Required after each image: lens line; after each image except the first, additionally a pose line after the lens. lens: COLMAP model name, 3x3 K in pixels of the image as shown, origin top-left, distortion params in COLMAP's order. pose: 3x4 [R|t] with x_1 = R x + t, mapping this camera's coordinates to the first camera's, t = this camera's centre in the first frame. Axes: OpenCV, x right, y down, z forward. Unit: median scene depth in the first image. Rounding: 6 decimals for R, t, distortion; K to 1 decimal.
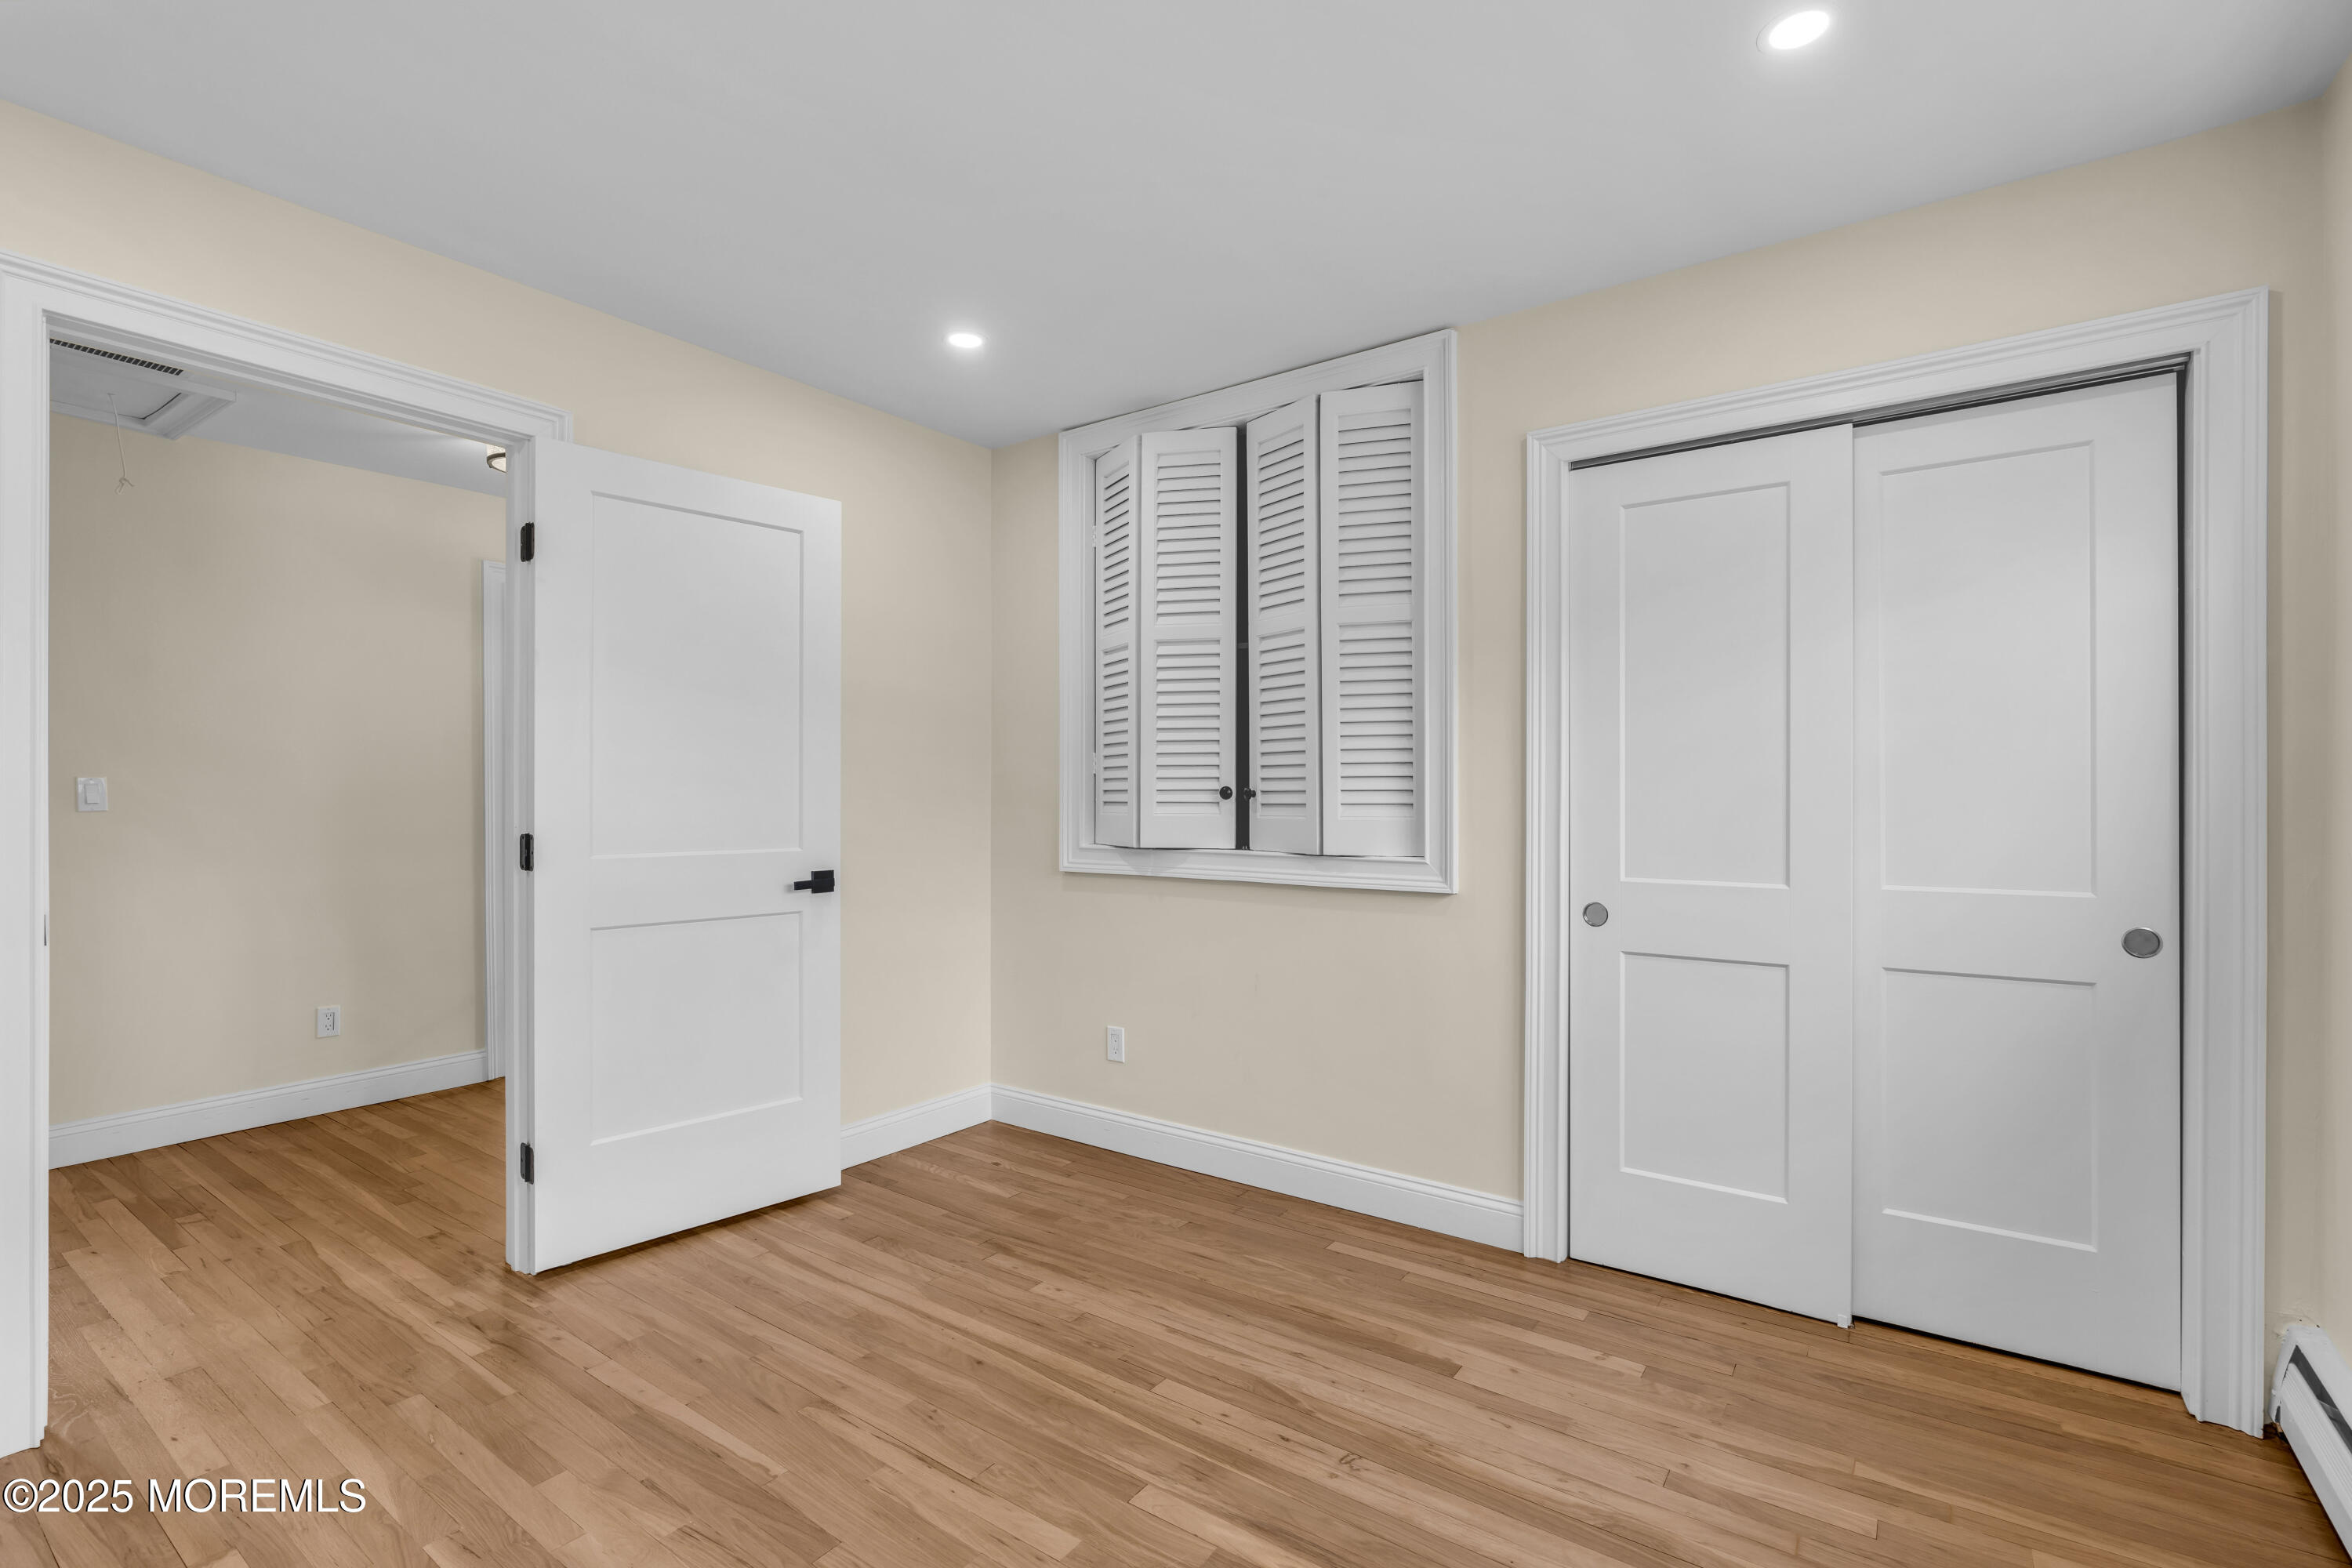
lens RADIAL K [[1078.2, 0, 1181.5], [0, 1078.2, 800.7], [0, 0, 1]] dist [-0.007468, 0.001099]
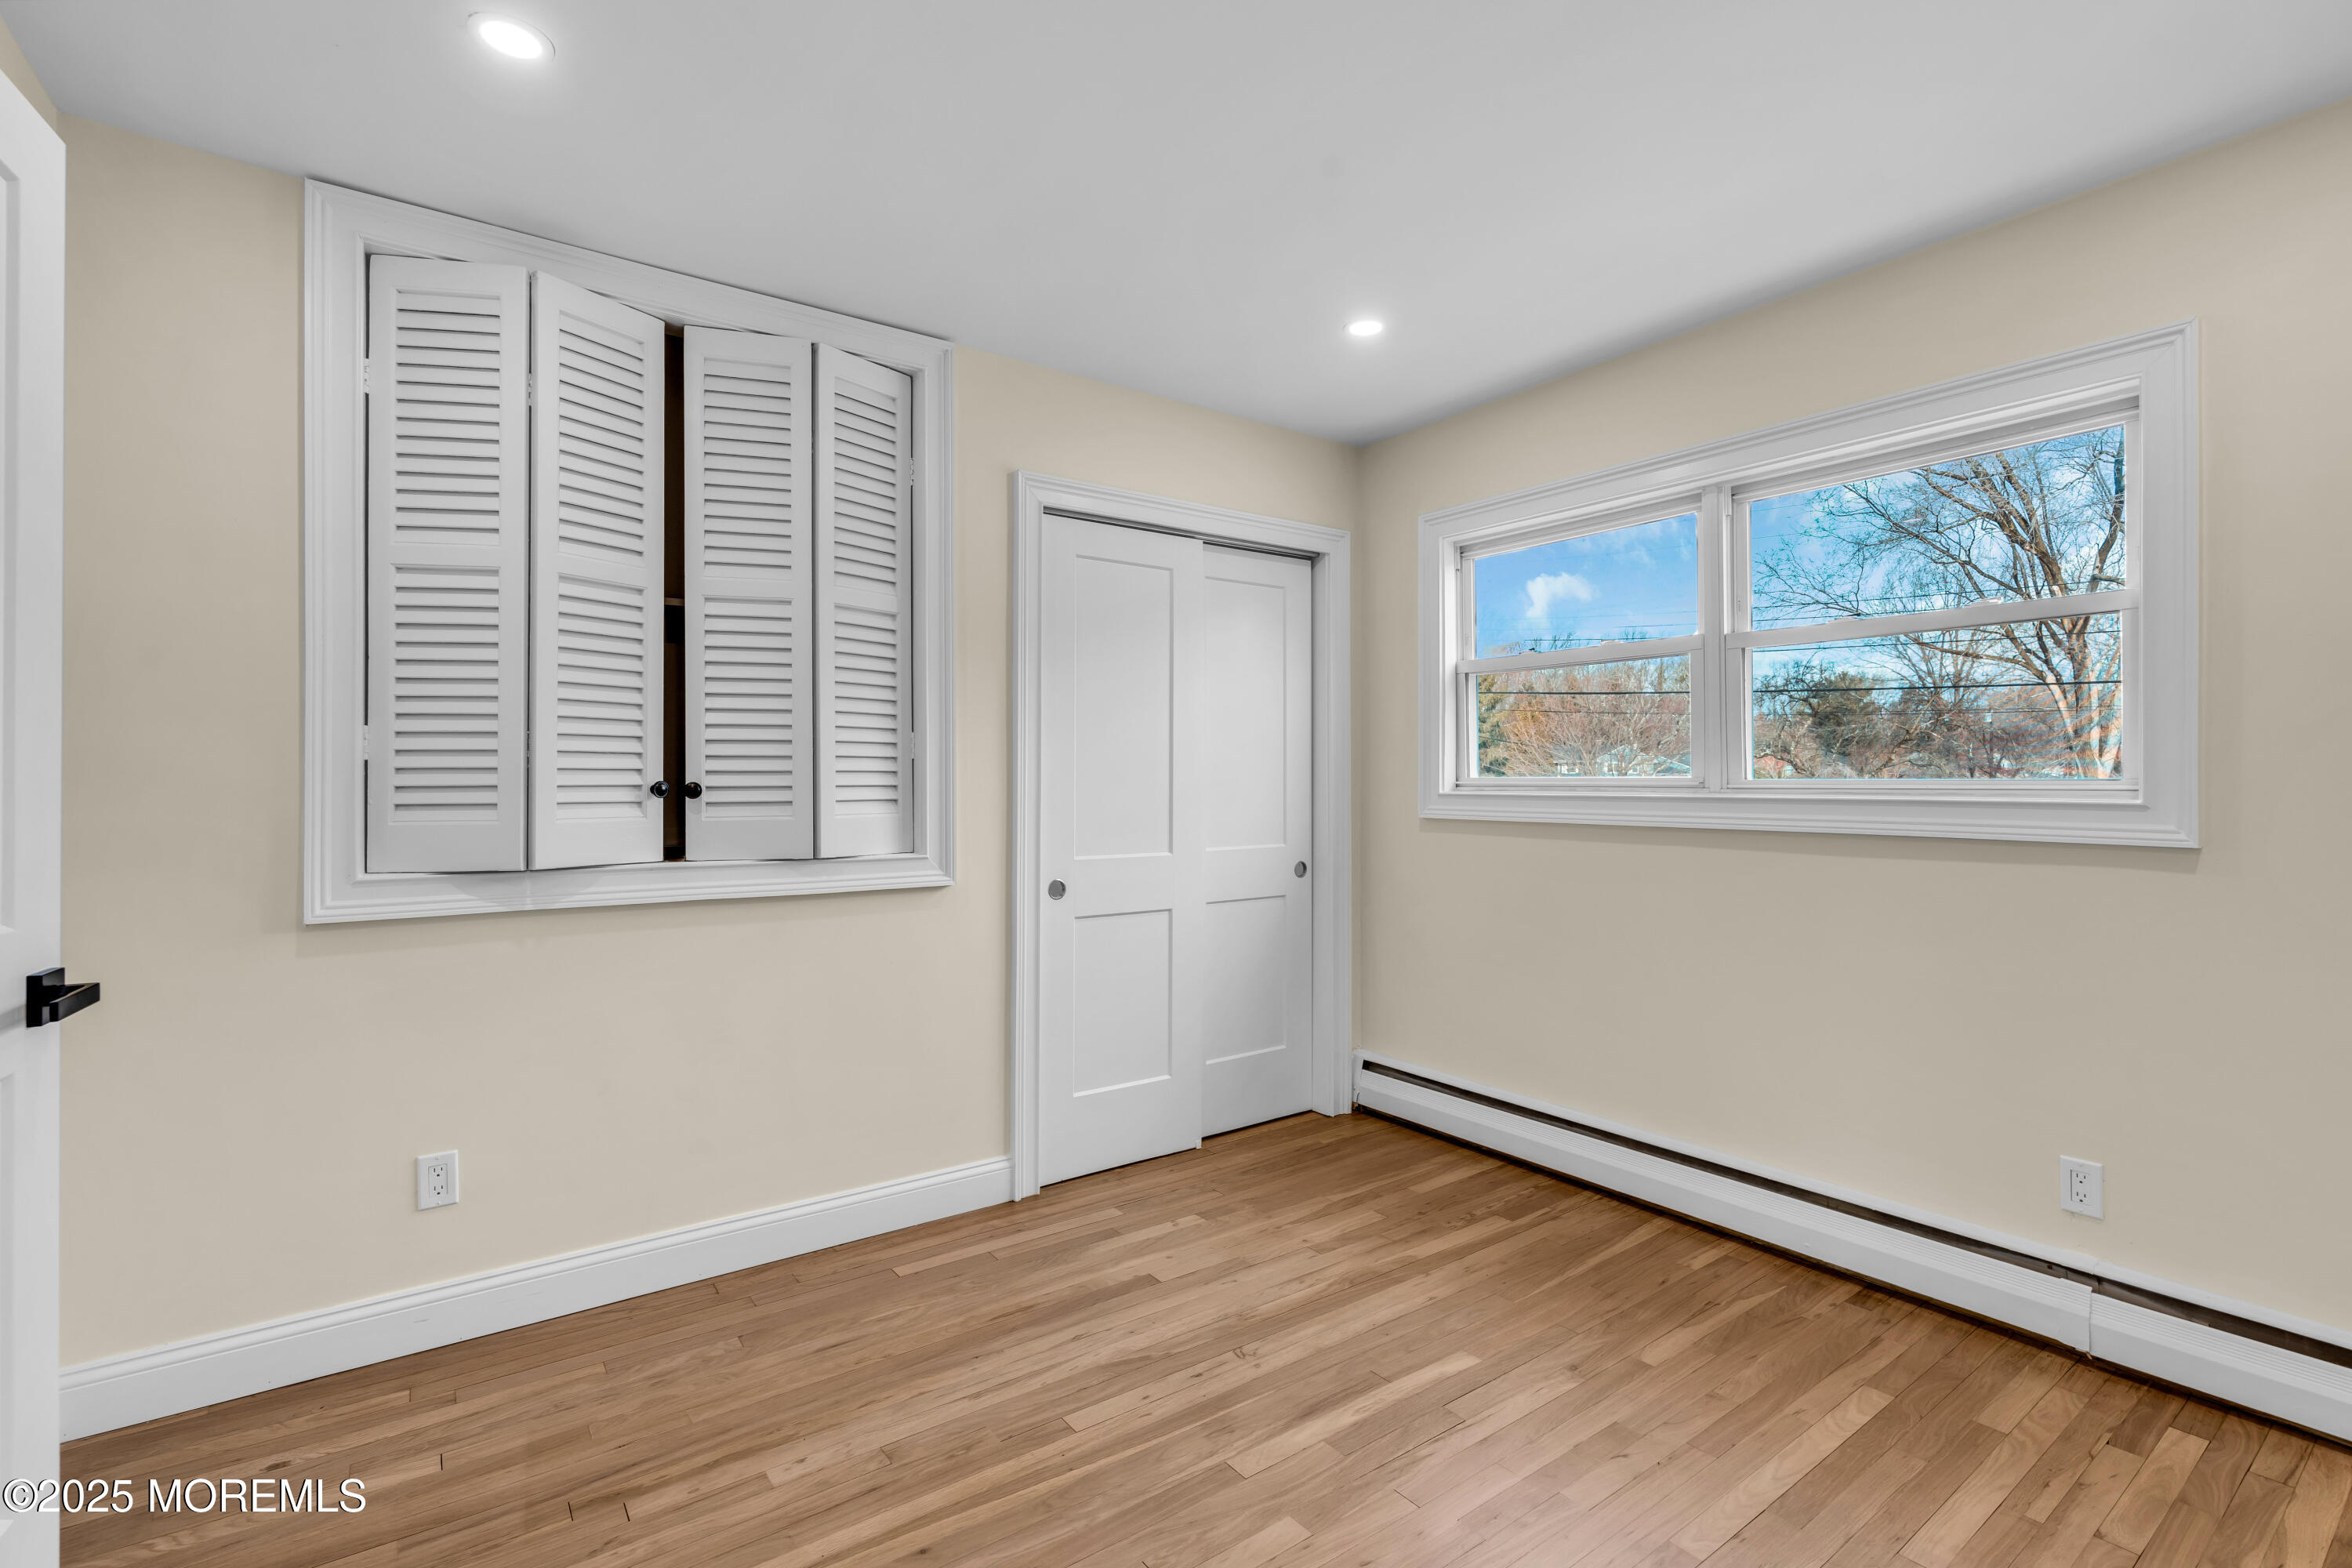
lens RADIAL K [[1078.2, 0, 1183.7], [0, 1078.2, 780.2], [0, 0, 1]] dist [-0.007468, 0.001099]
pose [[0.302531, 0.001909, 0.953138, -0.692420], [0.008596, 0.999952, -0.004731, -0.008365], [-0.953101, 0.009624, 0.302500, 0.486026]]
